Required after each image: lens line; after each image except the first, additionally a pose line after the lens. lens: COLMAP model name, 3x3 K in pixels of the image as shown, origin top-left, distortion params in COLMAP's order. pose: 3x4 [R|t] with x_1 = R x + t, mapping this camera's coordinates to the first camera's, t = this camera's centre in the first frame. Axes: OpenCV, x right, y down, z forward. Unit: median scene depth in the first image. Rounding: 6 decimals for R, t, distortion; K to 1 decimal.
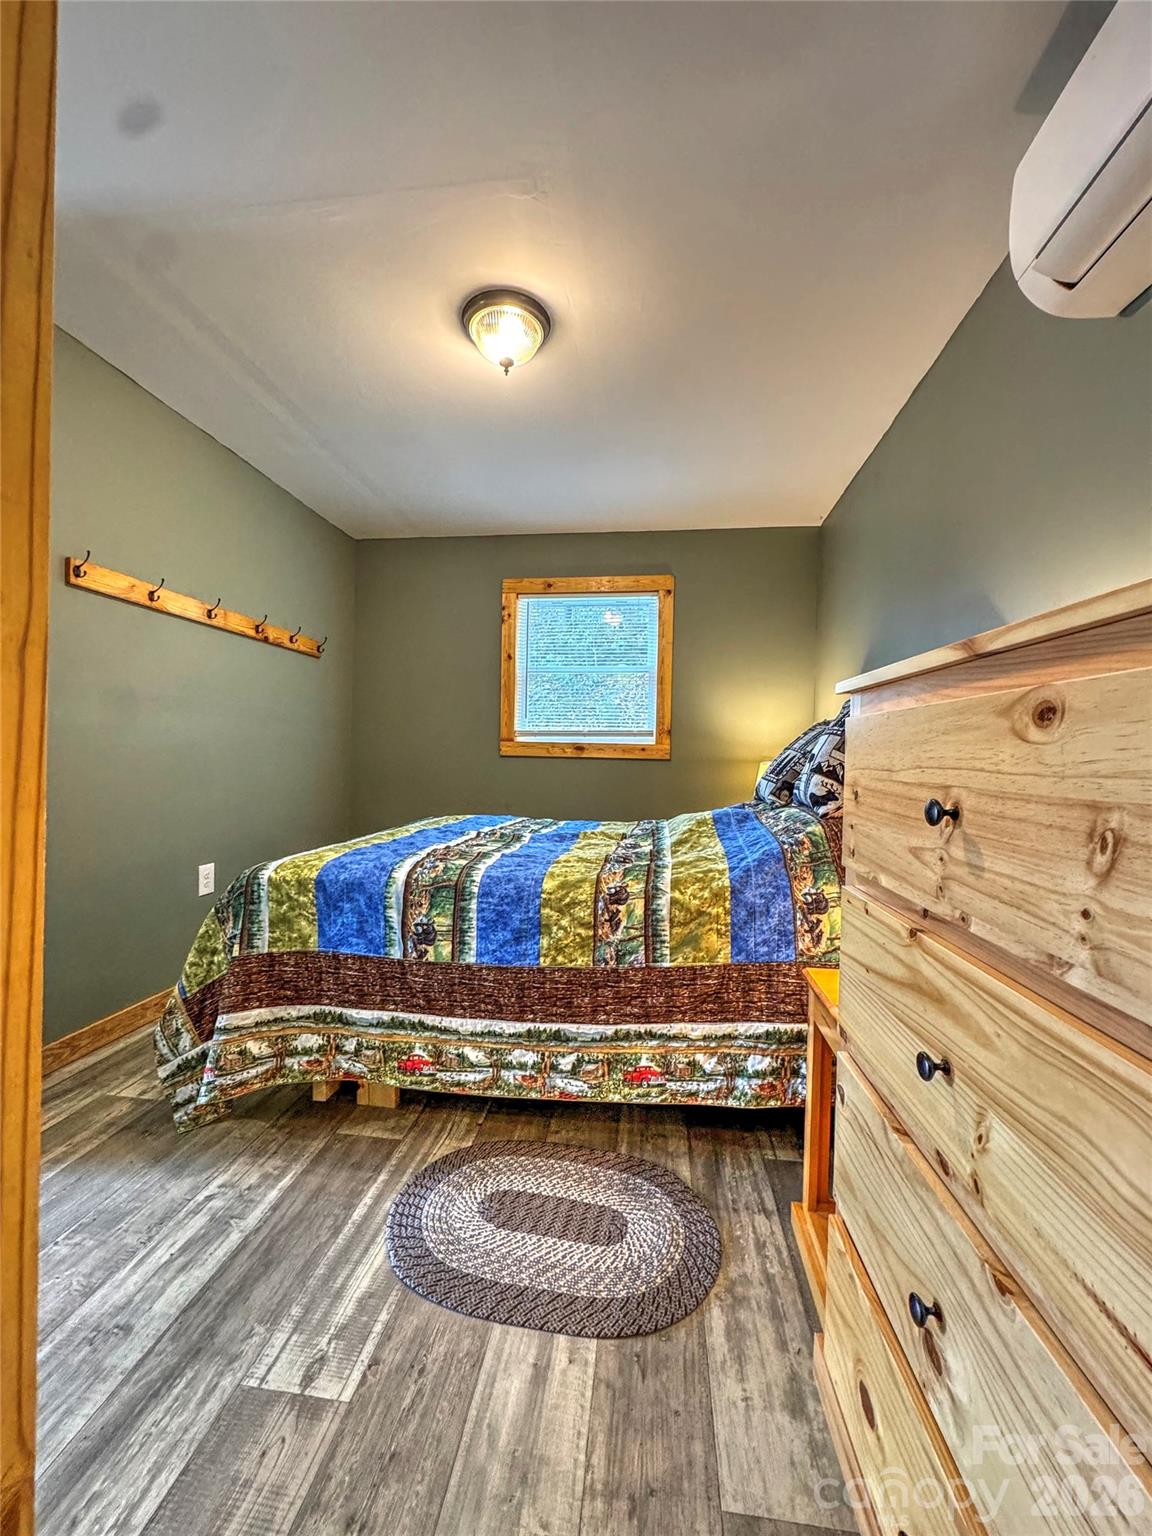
lens RADIAL K [[615.0, 0, 578.7], [0, 615.0, 766.8], [0, 0, 1]] dist [-0.004303, 0.000750]
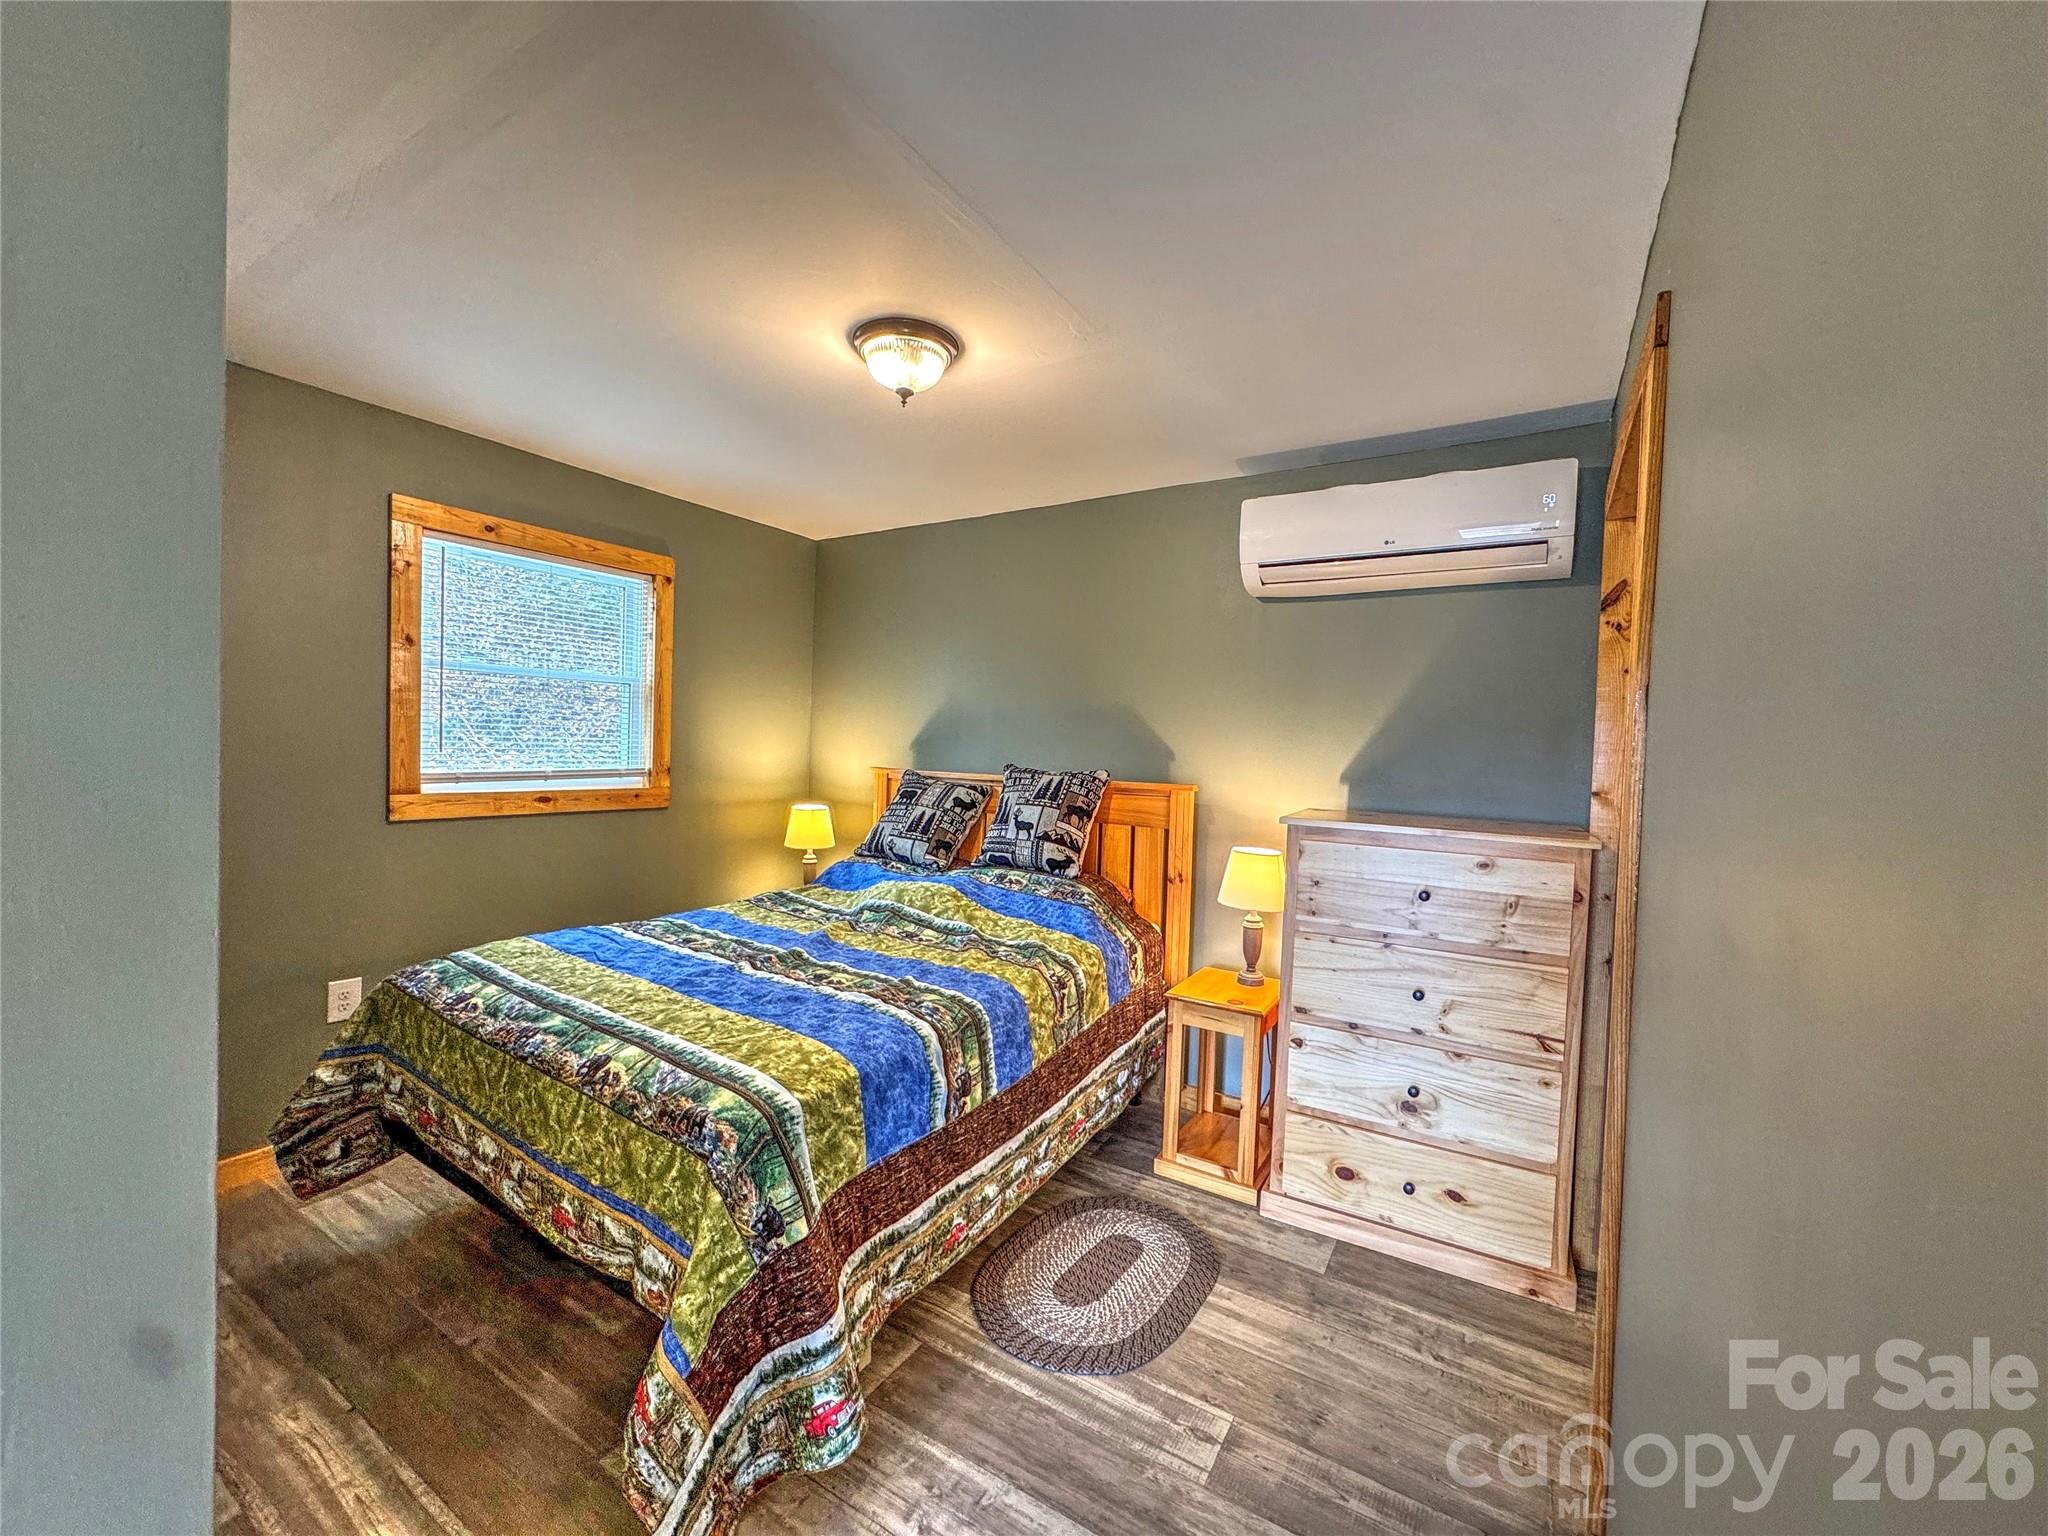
lens RADIAL K [[819.9, 0, 1023.1], [0, 819.9, 766.2], [0, 0, 1]] dist [-0.004303, 0.000750]
pose [[0.408417, -0.031899, 0.912238, -1.254171], [-0.010912, 0.999147, 0.039823, -0.228548], [-0.912730, -0.026218, 0.407721, 0.451416]]
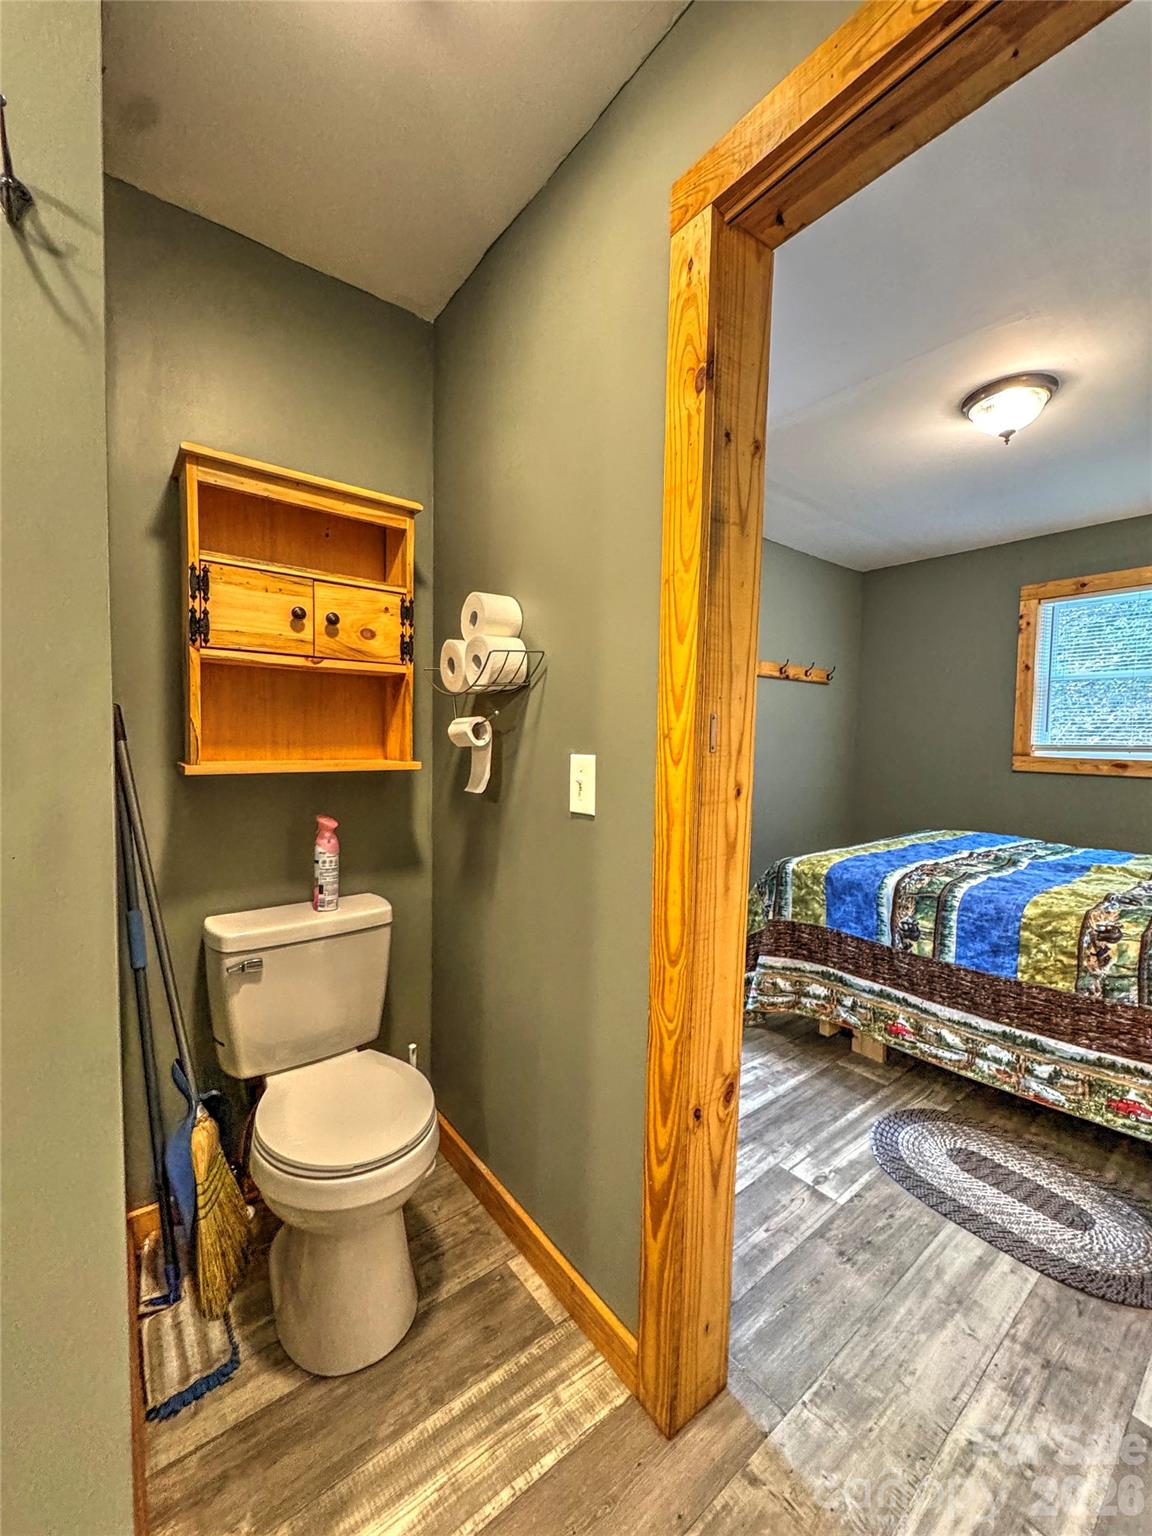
lens RADIAL K [[615.0, 0, 577.4], [0, 615.0, 767.8], [0, 0, 1]] dist [-0.004303, 0.000750]
pose [[0.712472, 0.028060, -0.701139, 0.140040], [-0.012065, 0.999542, 0.027742, -0.092812], [0.701597, -0.011306, 0.712484, -0.383241]]
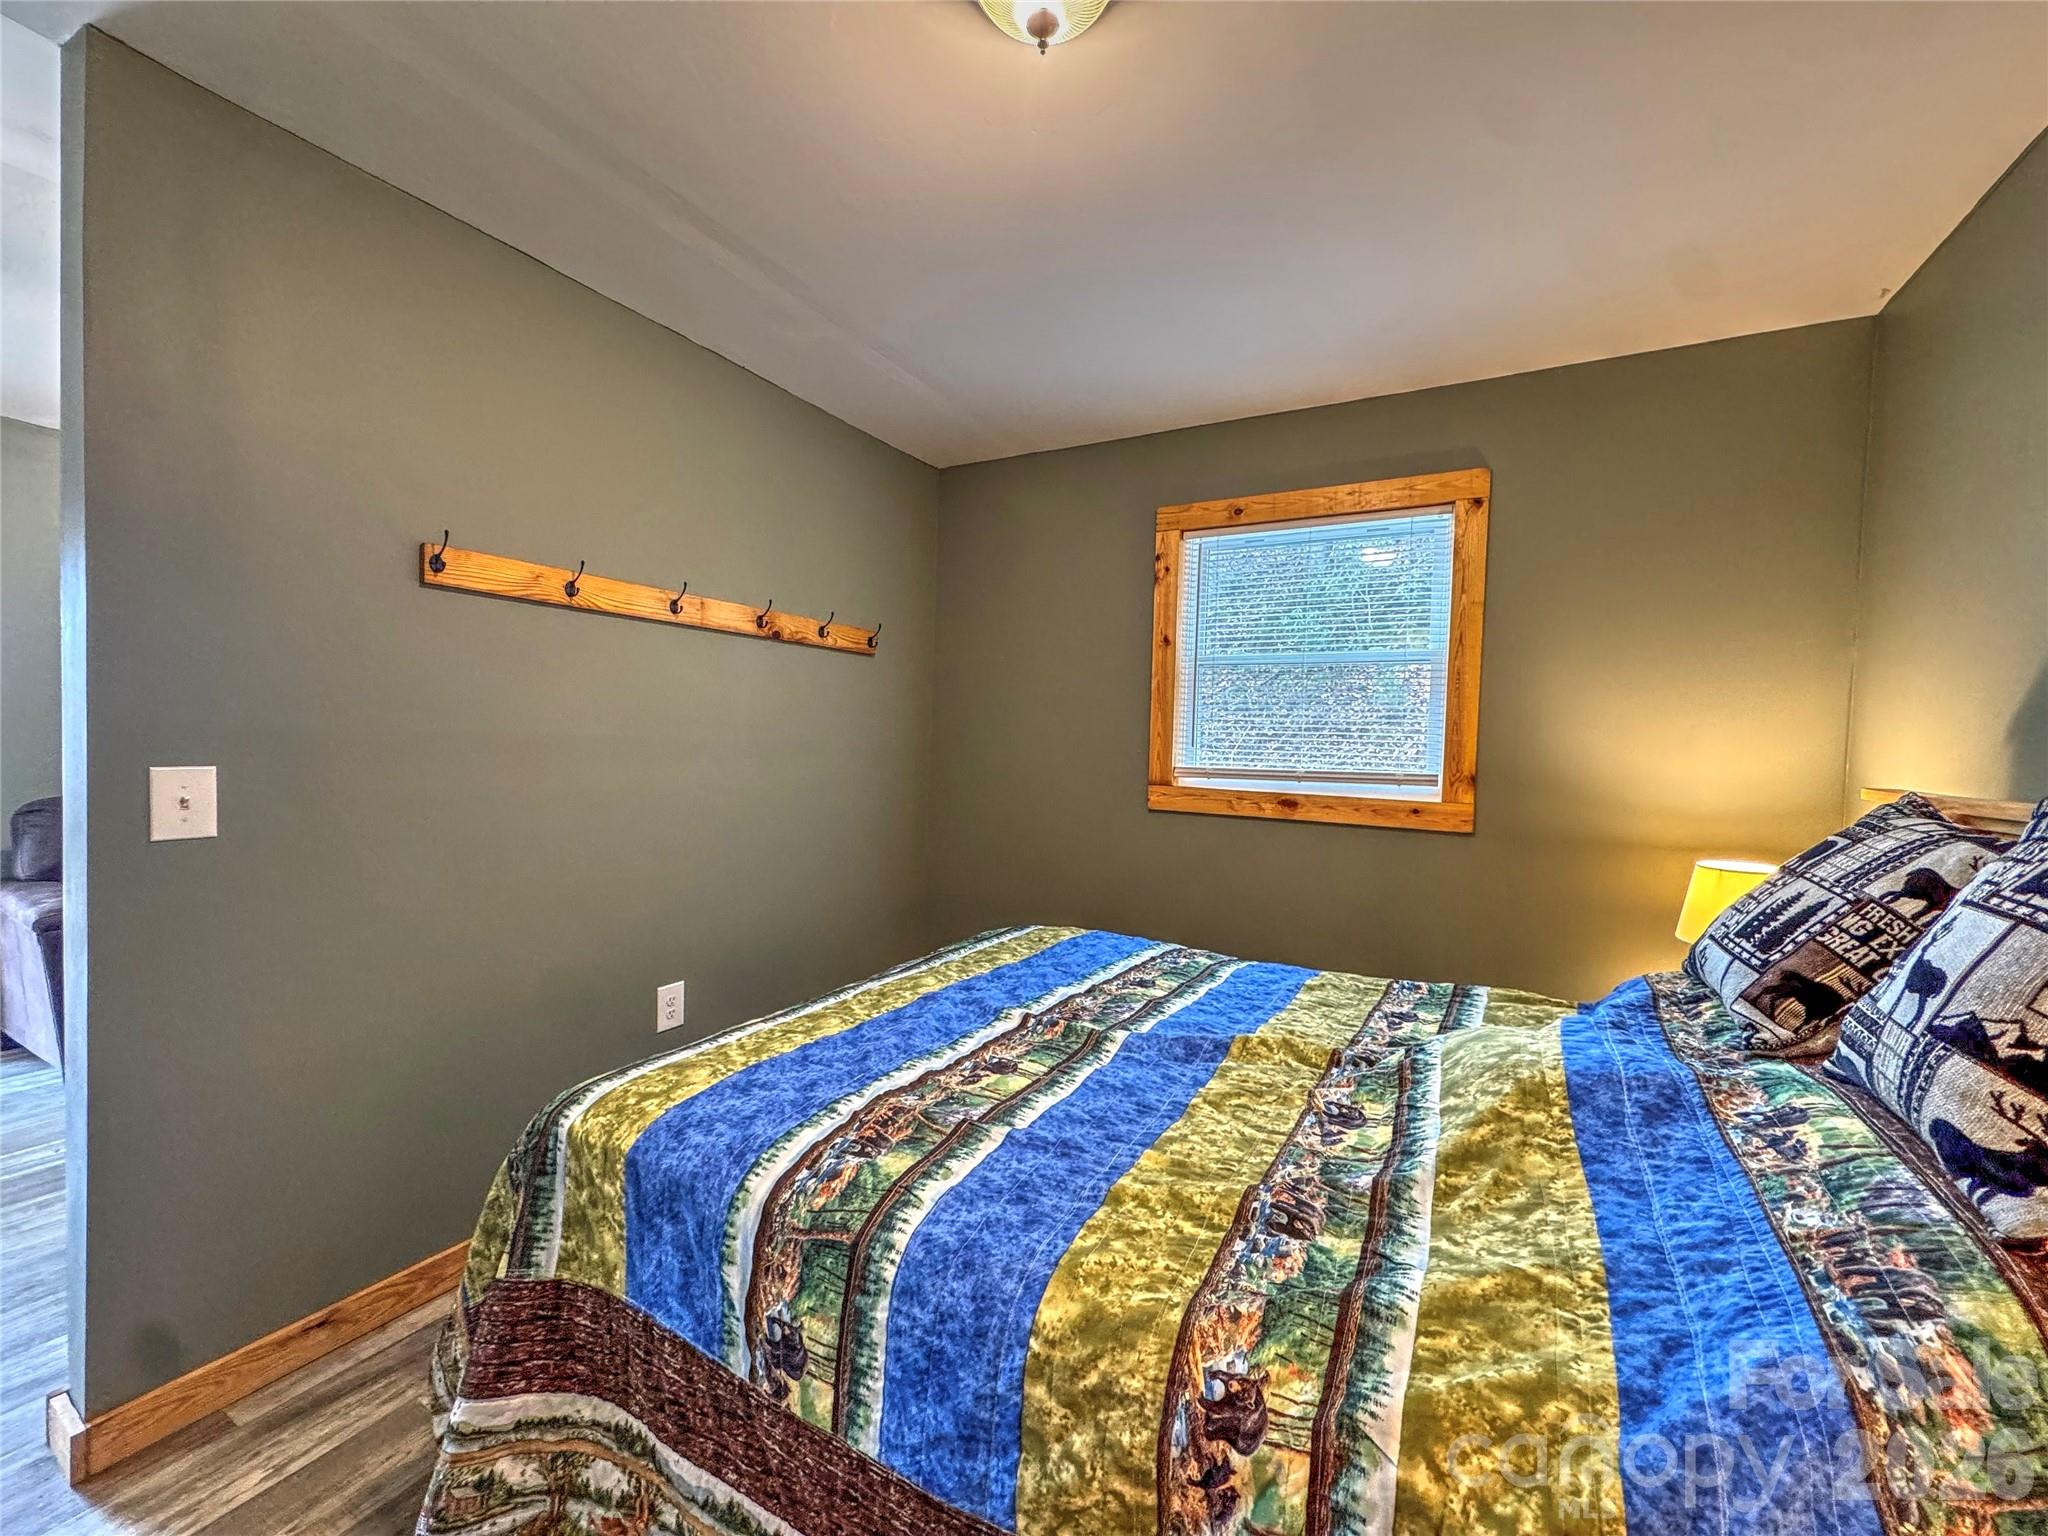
lens RADIAL K [[819.9, 0, 1024.2], [0, 819.9, 764.3], [0, 0, 1]] dist [-0.004303, 0.000750]
pose [[0.929432, 0.018109, -0.368549, 0.113494], [-0.016166, 0.999834, 0.008358, -0.148910], [0.368640, -0.001811, 0.929571, 0.515341]]
